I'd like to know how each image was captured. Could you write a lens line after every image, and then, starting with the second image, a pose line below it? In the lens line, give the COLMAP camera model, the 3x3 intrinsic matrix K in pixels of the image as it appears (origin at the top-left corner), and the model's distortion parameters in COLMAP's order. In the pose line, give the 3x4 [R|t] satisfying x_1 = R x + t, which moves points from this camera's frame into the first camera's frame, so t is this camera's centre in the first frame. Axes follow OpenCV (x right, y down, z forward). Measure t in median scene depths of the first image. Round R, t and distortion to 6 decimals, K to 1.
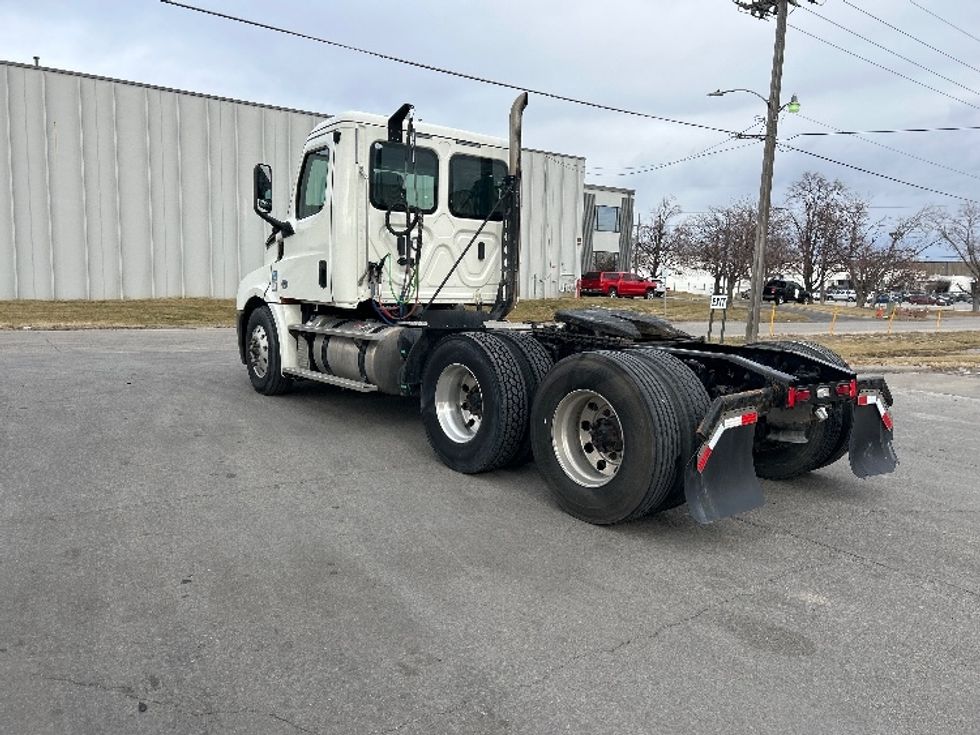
lens RADIAL K [[745.4, 0, 490.0], [0, 745.4, 367.5], [0, 0, 1]] dist [0.023578, -0.006935]
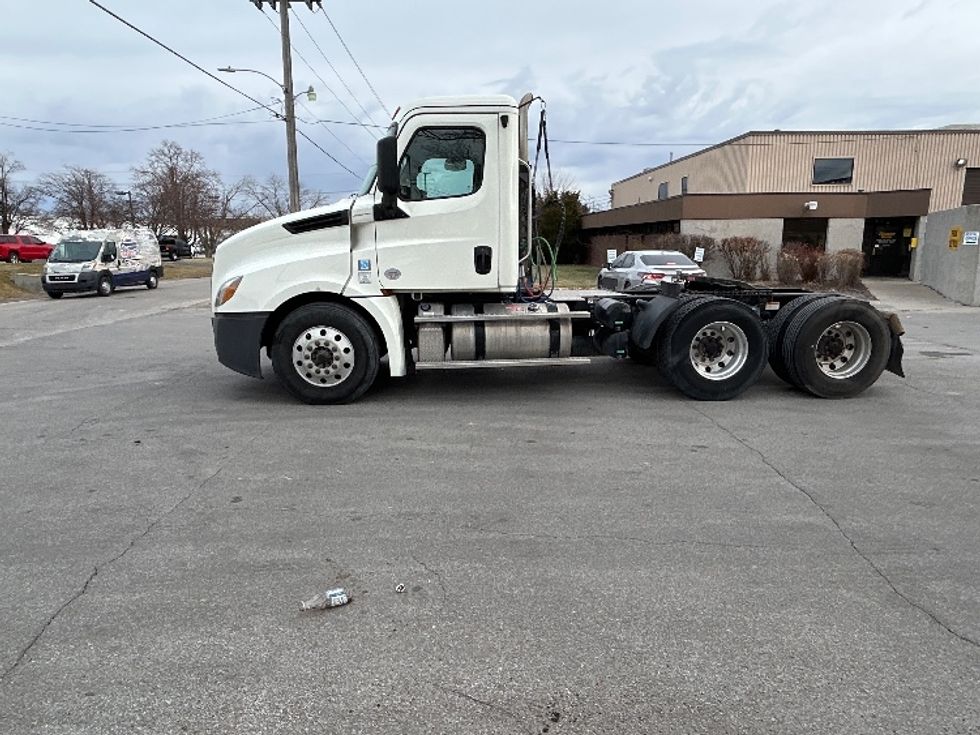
lens RADIAL K [[627.3, 0, 490.0], [0, 627.3, 367.5], [0, 0, 1]] dist [-0.009664, -0.001570]
pose [[0.563489, -0.195373, 0.802689, -0.911735], [0.118085, 0.980704, 0.155806, -0.114686], [-0.817641, 0.006990, 0.575686, 0.516781]]
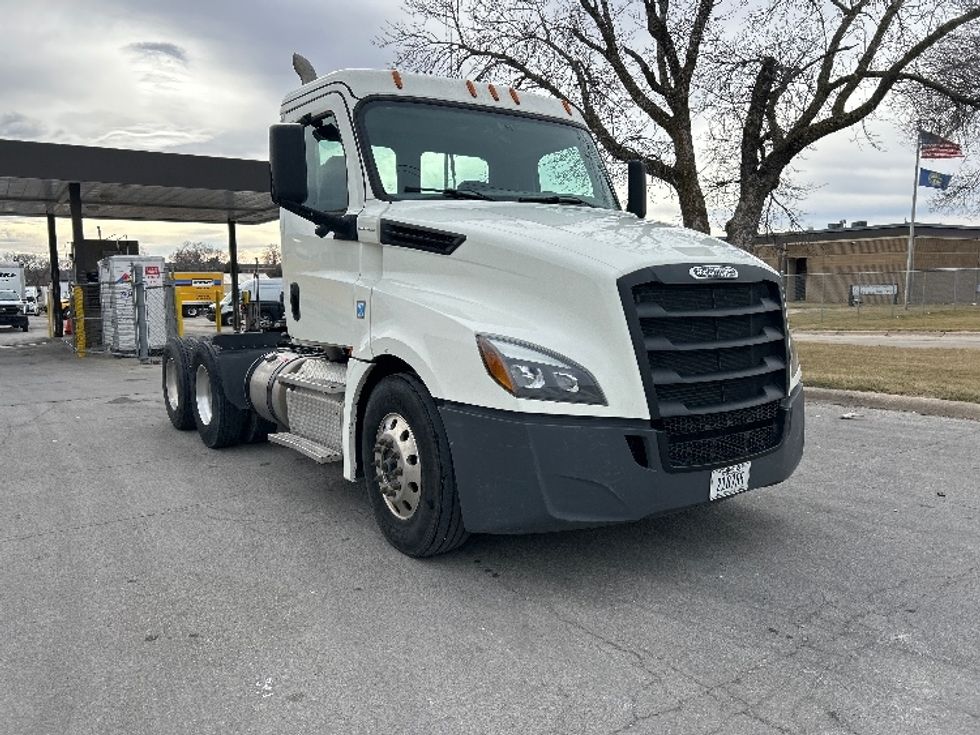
lens RADIAL K [[745.4, 0, 490.0], [0, 745.4, 367.5], [0, 0, 1]] dist [0.023578, -0.006935]
pose [[-0.998373, -0.020411, 0.053236, -0.205395], [-0.008174, 0.975320, 0.220644, -0.242390], [-0.056425, 0.219850, -0.973900, 1.912631]]
